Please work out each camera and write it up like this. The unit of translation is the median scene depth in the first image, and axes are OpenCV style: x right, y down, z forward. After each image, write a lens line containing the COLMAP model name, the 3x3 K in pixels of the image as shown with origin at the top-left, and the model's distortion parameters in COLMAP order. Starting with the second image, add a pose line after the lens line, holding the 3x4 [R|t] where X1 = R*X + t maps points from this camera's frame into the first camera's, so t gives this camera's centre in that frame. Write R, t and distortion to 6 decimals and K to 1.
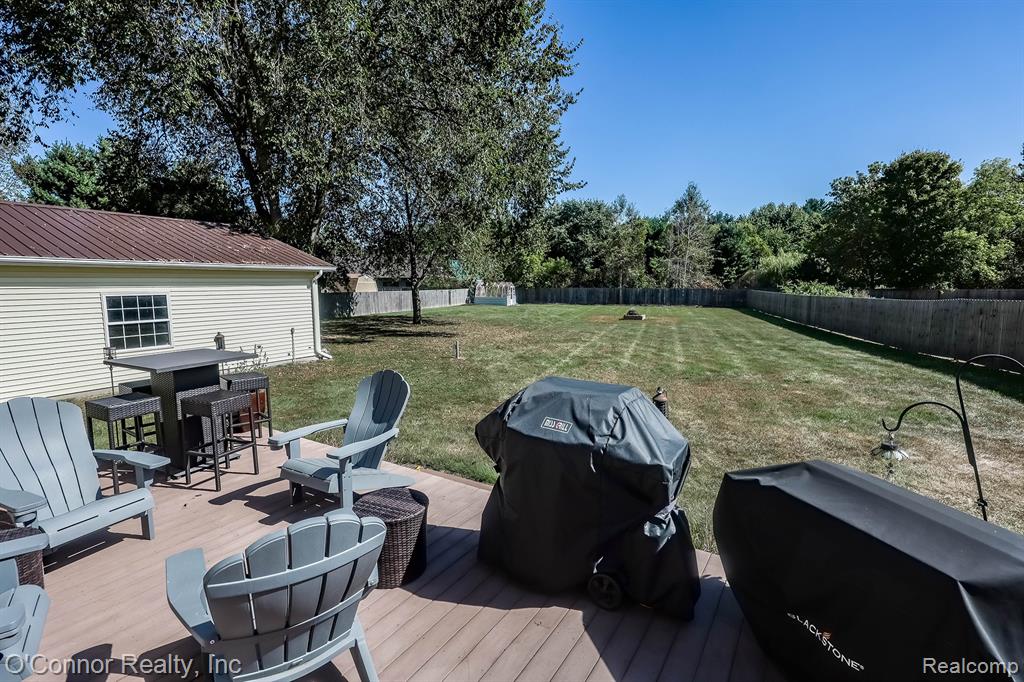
lens RADIAL K [[489.5, 0, 512.0], [0, 489.5, 341.0], [0, 0, 1]] dist [0.002439, 0.000812]
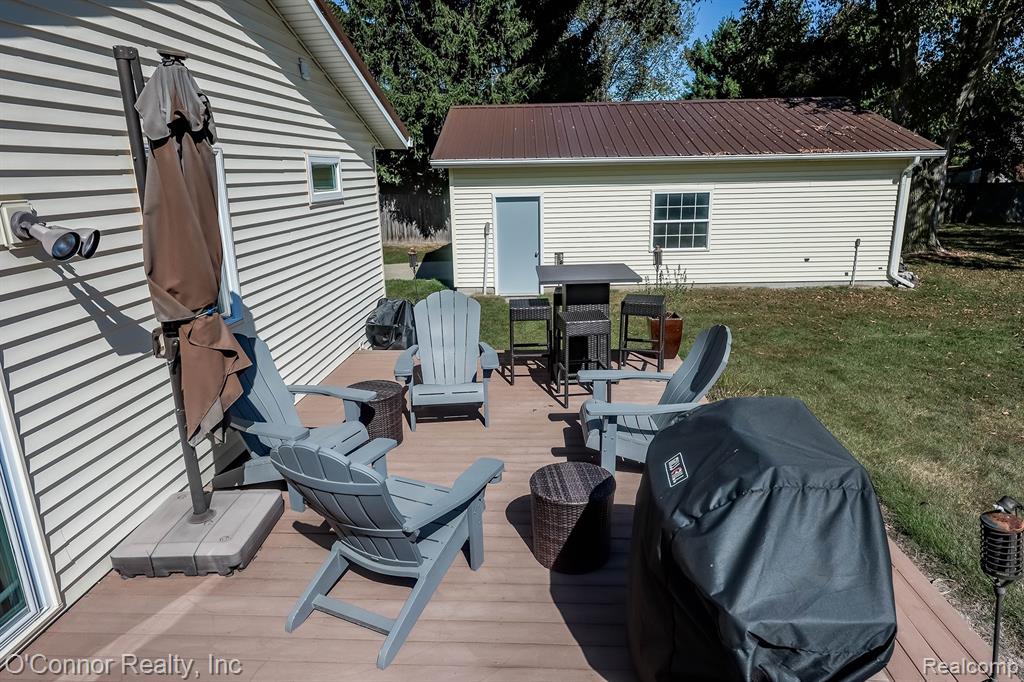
lens RADIAL K [[620.1, 0, 512.0], [0, 620.1, 341.0], [0, 0, 1]] dist [-0.000540, 0.000867]
pose [[0.481242, 0.224624, -0.847320, 0.049330], [-0.085347, 0.974025, 0.209740, -0.011049], [0.872423, -0.028620, 0.487912, 0.032960]]
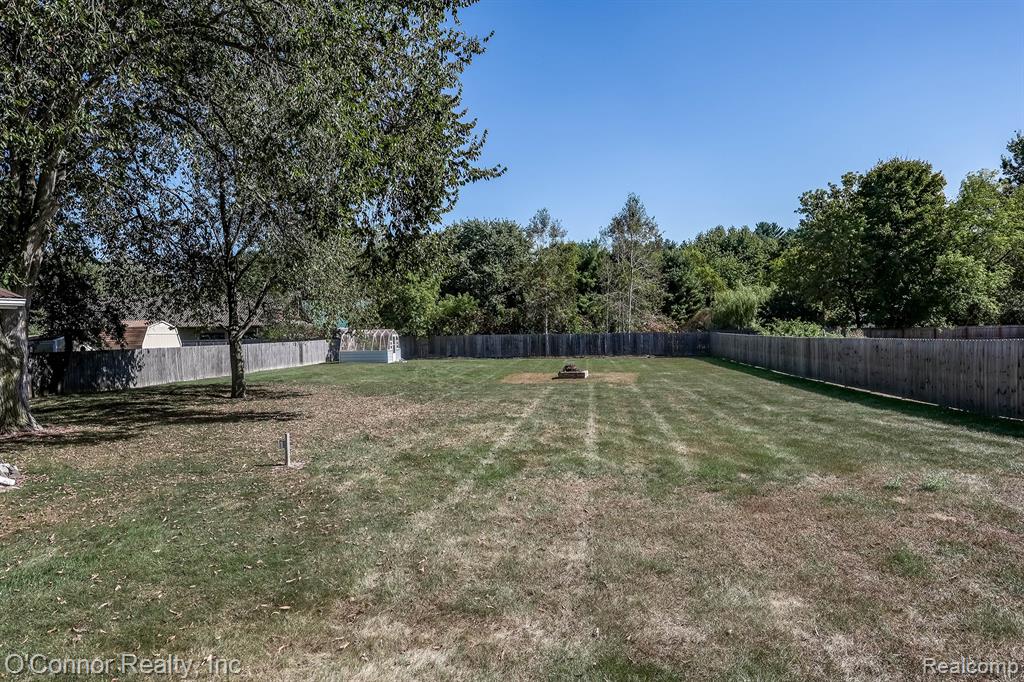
lens RADIAL K [[642.5, 0, 512.0], [0, 642.5, 341.0], [0, 0, 1]] dist [-0.001369, 0.001092]
pose [[0.984085, -0.023262, 0.176168, 0.004507], [0.041032, 0.994349, -0.097912, -0.010128], [-0.172894, 0.103583, 0.979478, 0.114779]]
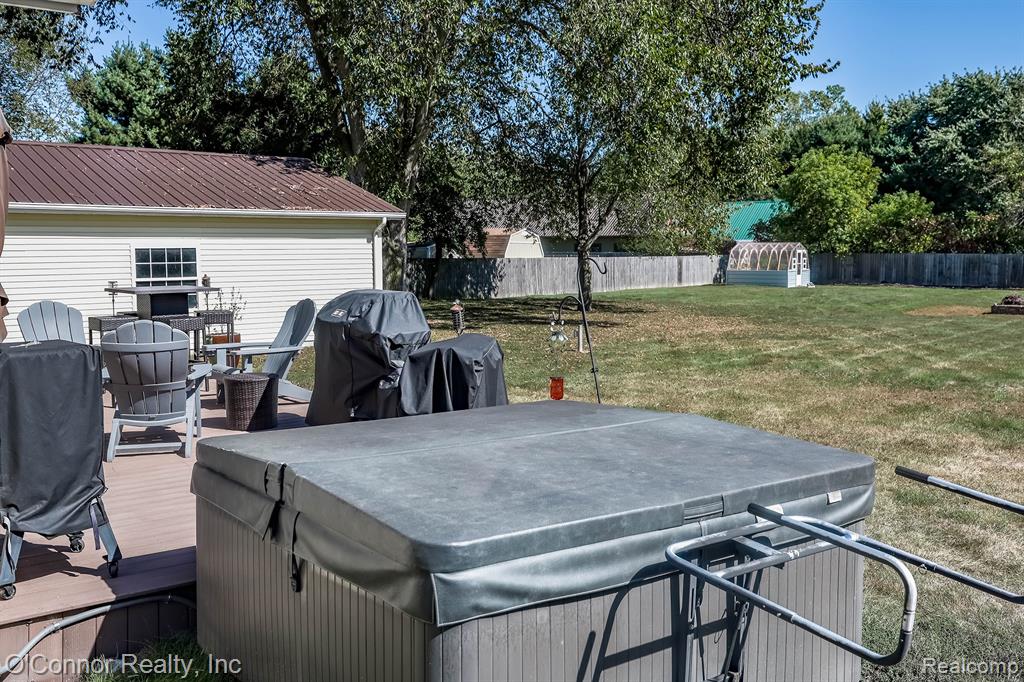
lens RADIAL K [[982.0, 0, 512.0], [0, 982.0, 341.0], [0, 0, 1]] dist [-0.002475, 0.017642]
pose [[0.935251, 0.032833, -0.352459, 0.119855], [-0.041637, 0.998981, -0.017424, 0.021655], [0.351528, 0.030971, 0.935665, -0.112445]]
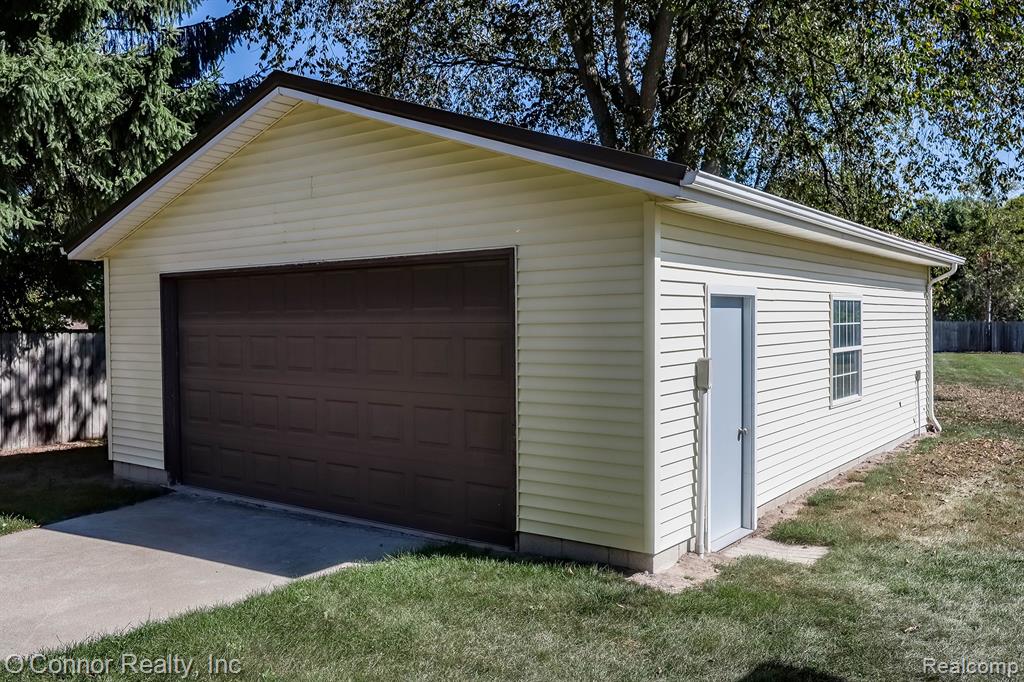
lens RADIAL K [[890.4, 0, 512.0], [0, 890.4, 341.0], [0, 0, 1]] dist [0.001733, 0.011691]
pose [[0.995896, -0.009642, -0.089987, -0.309201], [0.000573, 0.994961, -0.100263, 0.014351], [0.090500, 0.099800, 0.990883, 0.005193]]
